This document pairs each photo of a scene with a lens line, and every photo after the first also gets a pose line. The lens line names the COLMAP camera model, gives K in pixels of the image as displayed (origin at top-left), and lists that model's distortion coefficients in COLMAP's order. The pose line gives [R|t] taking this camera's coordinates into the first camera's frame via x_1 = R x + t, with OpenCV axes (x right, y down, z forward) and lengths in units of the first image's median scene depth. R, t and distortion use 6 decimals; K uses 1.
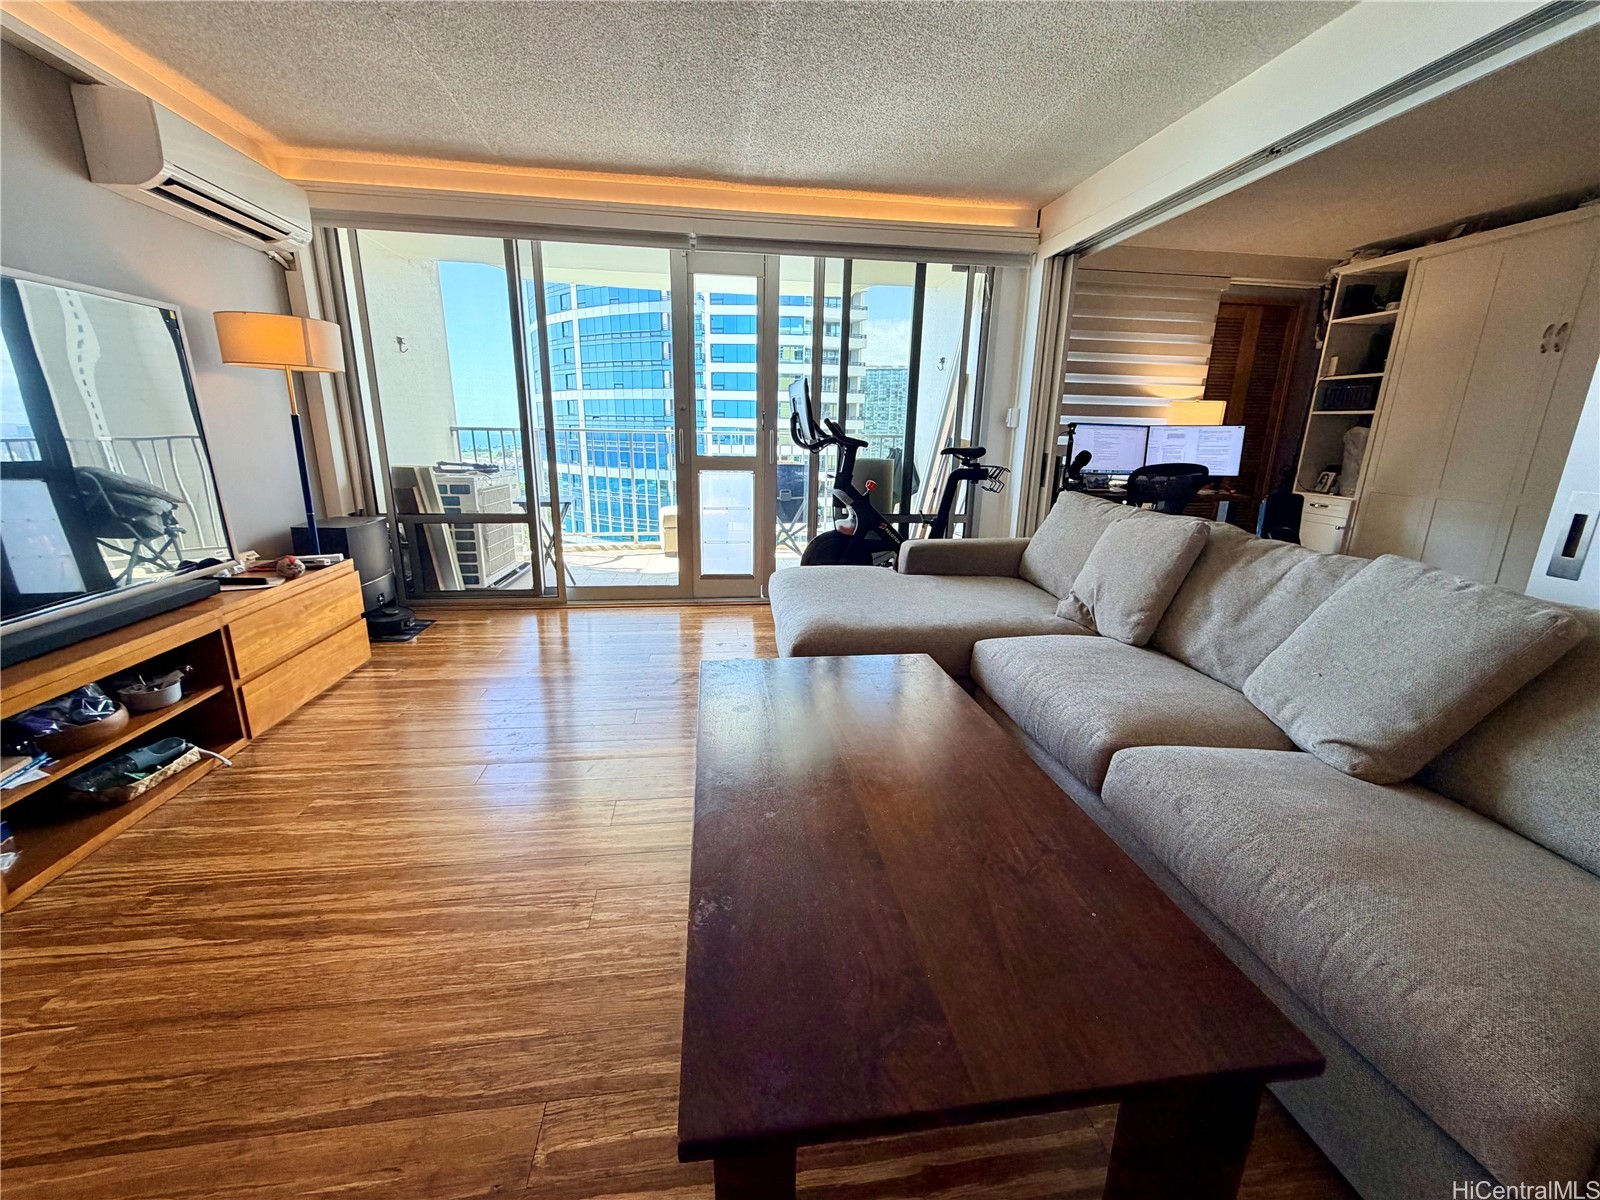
lens RADIAL K [[643.5, 0, 793.5], [0, 643.5, 595.6], [0, 0, 1]] dist [0.007901, -0.000960]
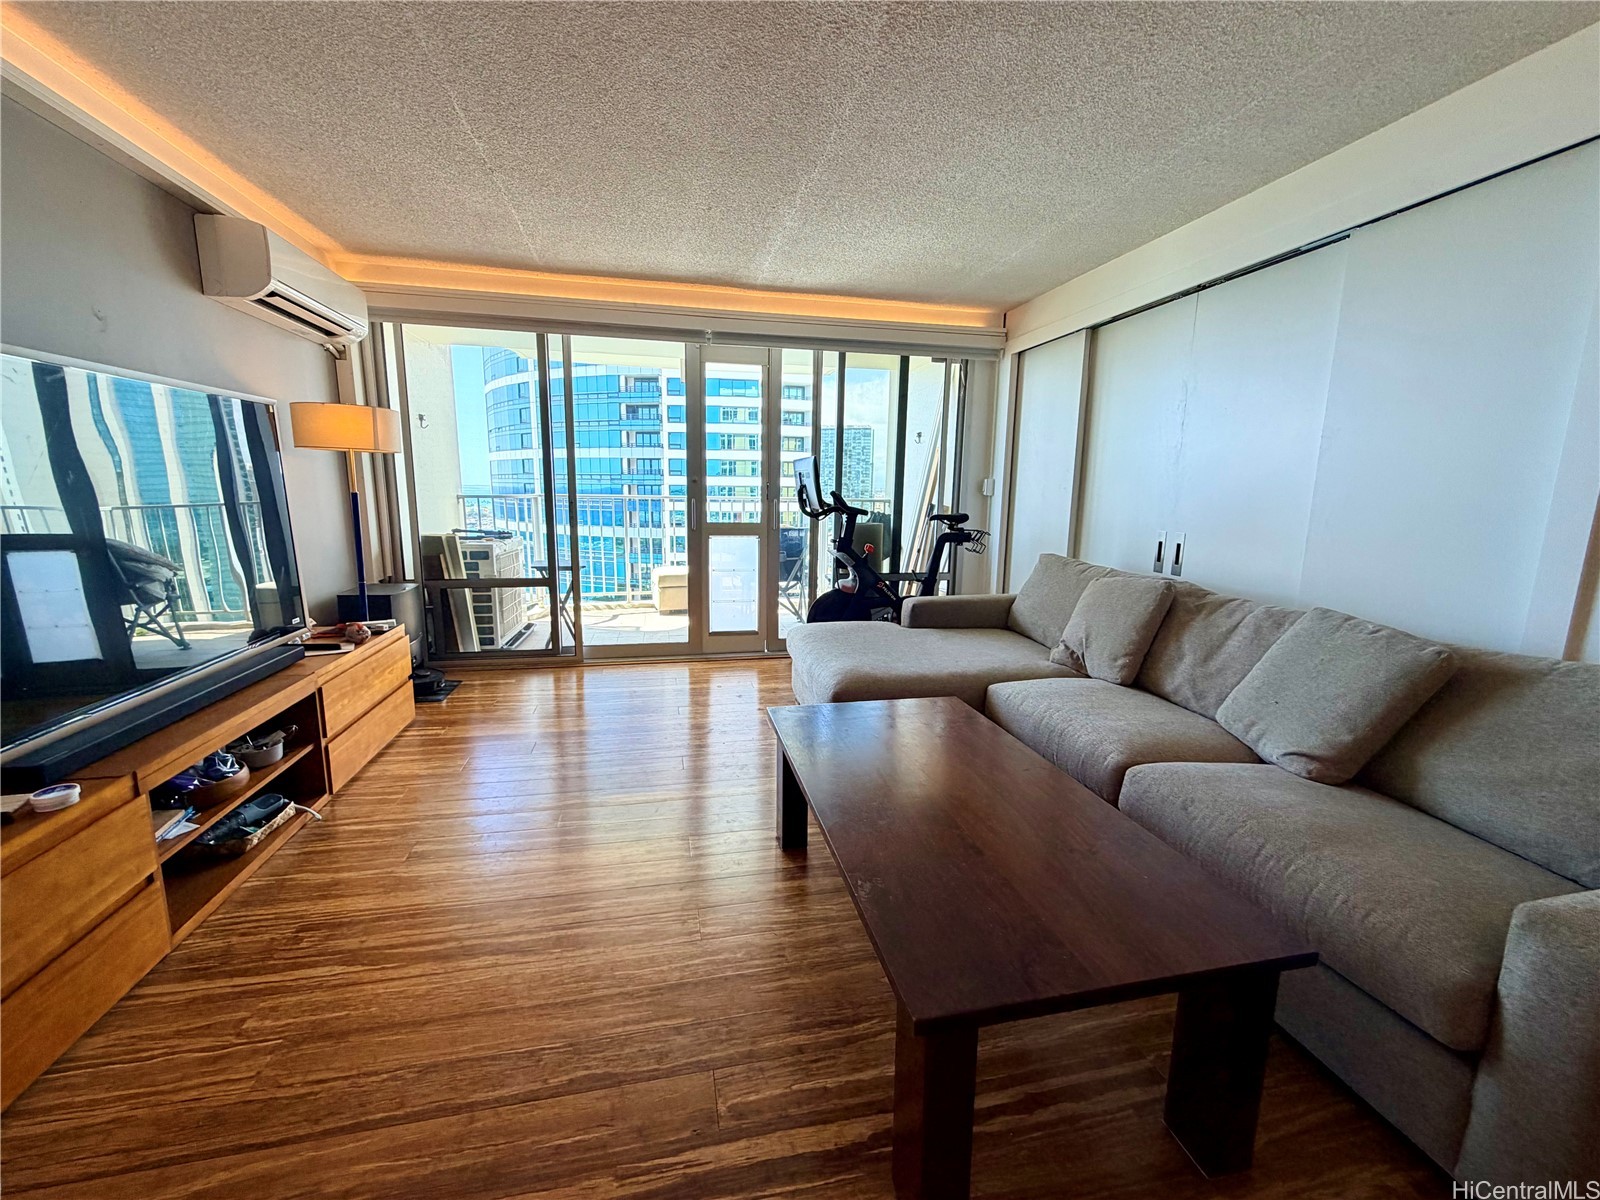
lens RADIAL K [[643.5, 0, 800.1], [0, 643.5, 595.9], [0, 0, 1]] dist [0.007901, -0.000960]
pose [[0.996907, -0.013632, 0.077400, -0.079155], [0.020165, 0.996240, -0.084256, 0.000373], [-0.075961, 0.085556, 0.993434, -0.069414]]
